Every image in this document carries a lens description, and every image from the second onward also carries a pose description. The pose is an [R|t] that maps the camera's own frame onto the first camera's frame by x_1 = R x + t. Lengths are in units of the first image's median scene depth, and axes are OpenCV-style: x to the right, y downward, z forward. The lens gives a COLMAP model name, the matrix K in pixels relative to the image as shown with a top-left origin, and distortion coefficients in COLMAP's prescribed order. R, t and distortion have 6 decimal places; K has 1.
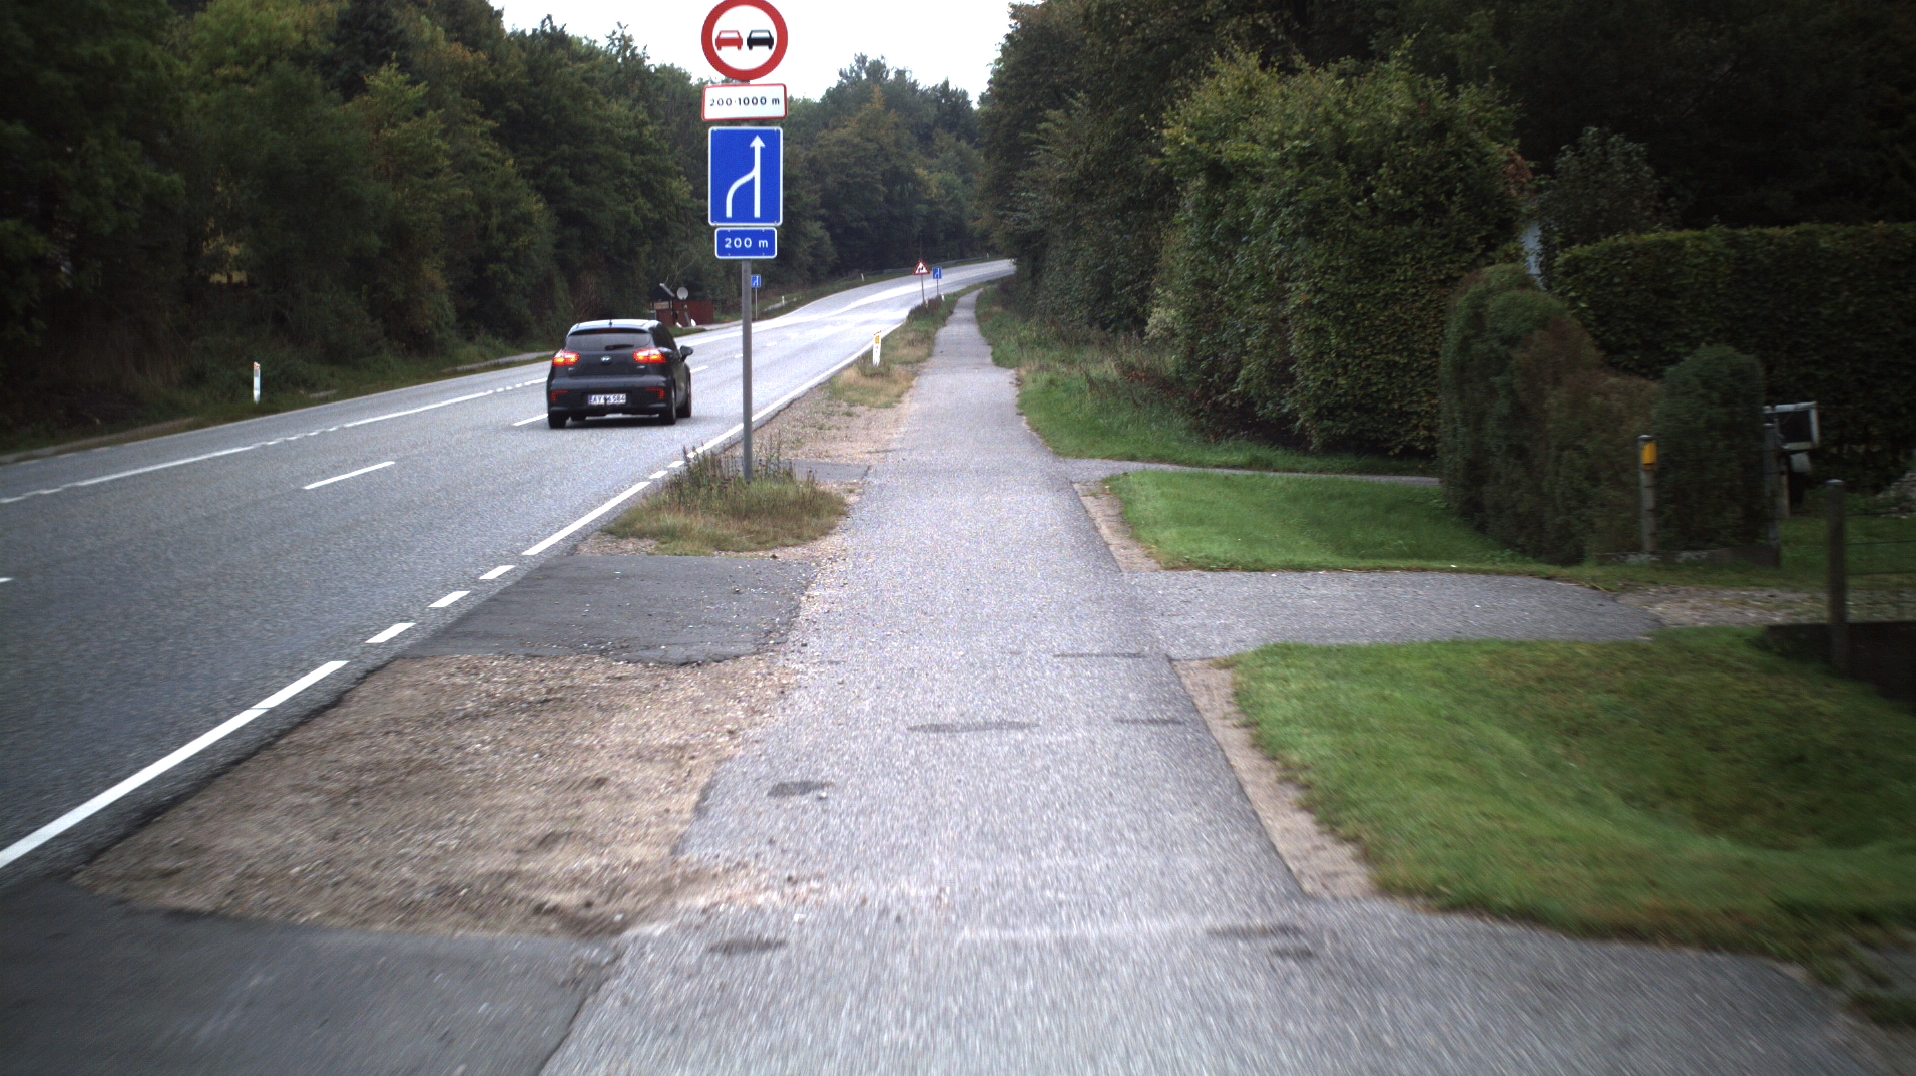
lens RADIAL K [[3248.9, 0, 958.0], [0, 3248.9, 538.0], [0, 0, 1]] dist [-0.244735, 0.193584]
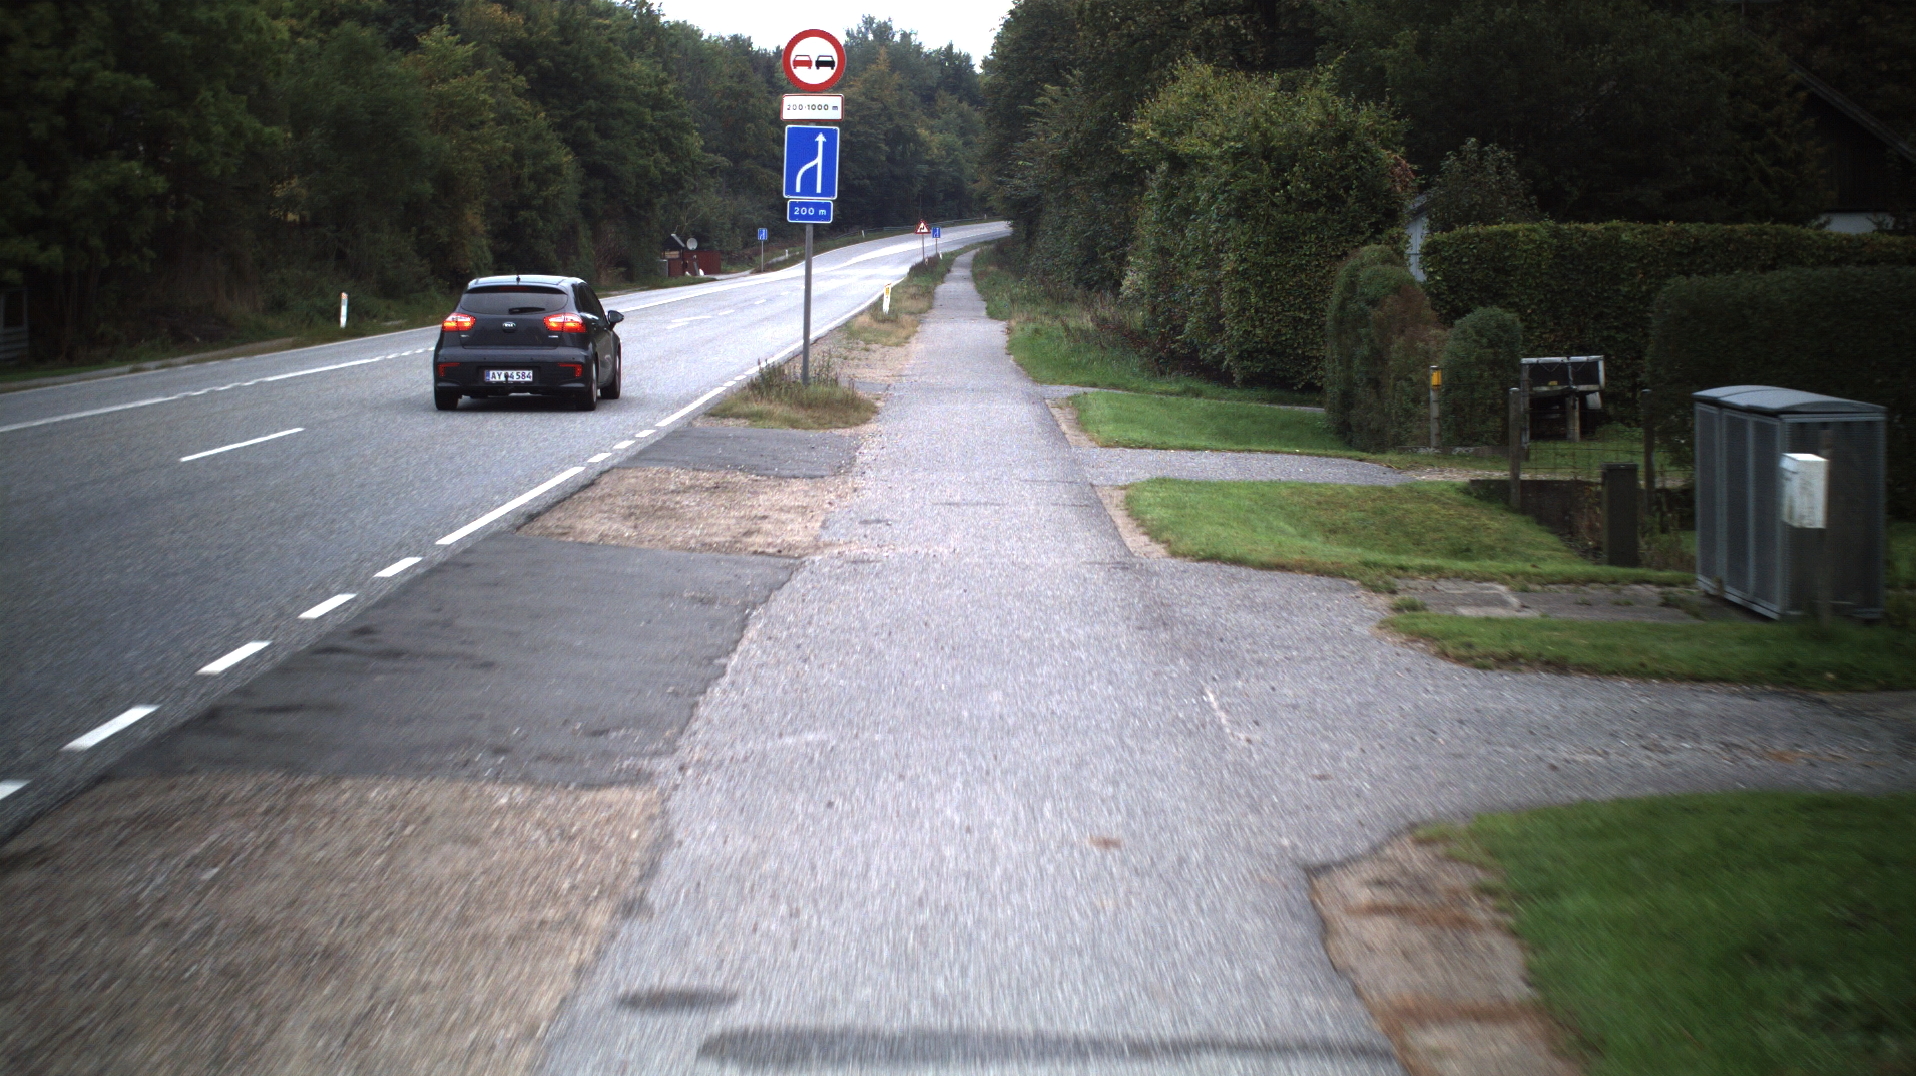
lens RADIAL K [[3248.9, 0, 958.0], [0, 3248.9, 538.0], [0, 0, 1]] dist [-0.244735, 0.193584]
pose [[0.999446, 0.033023, 0.004109, -0.002079], [-0.033072, 0.999375, 0.012515, 0.013366], [-0.003694, -0.012644, 0.999913, -0.179489]]
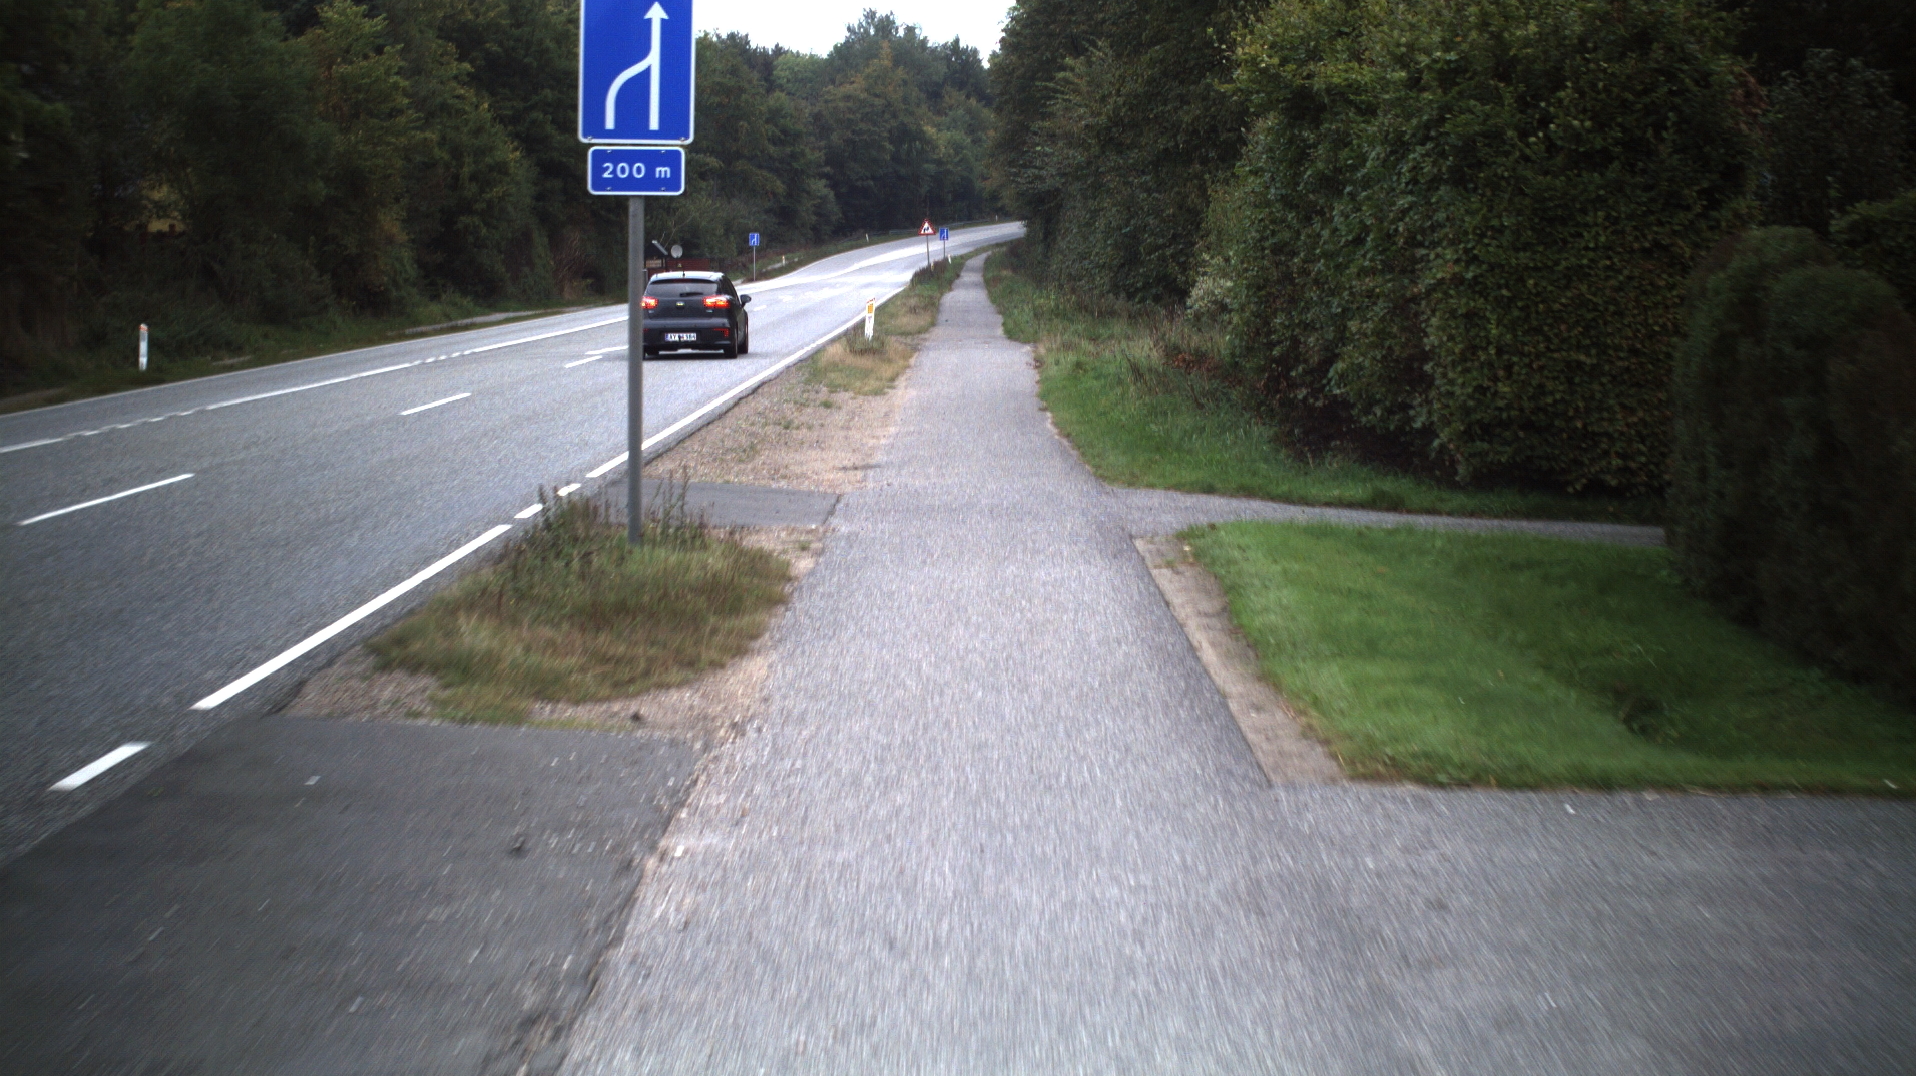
lens RADIAL K [[3248.9, 0, 958.0], [0, 3248.9, 538.0], [0, 0, 1]] dist [-0.244735, 0.193584]
pose [[0.999868, 0.016215, -0.000792, -0.000372], [-0.016205, 0.999802, 0.011523, -0.013492], [0.000979, -0.011509, 0.999933, 0.180225]]
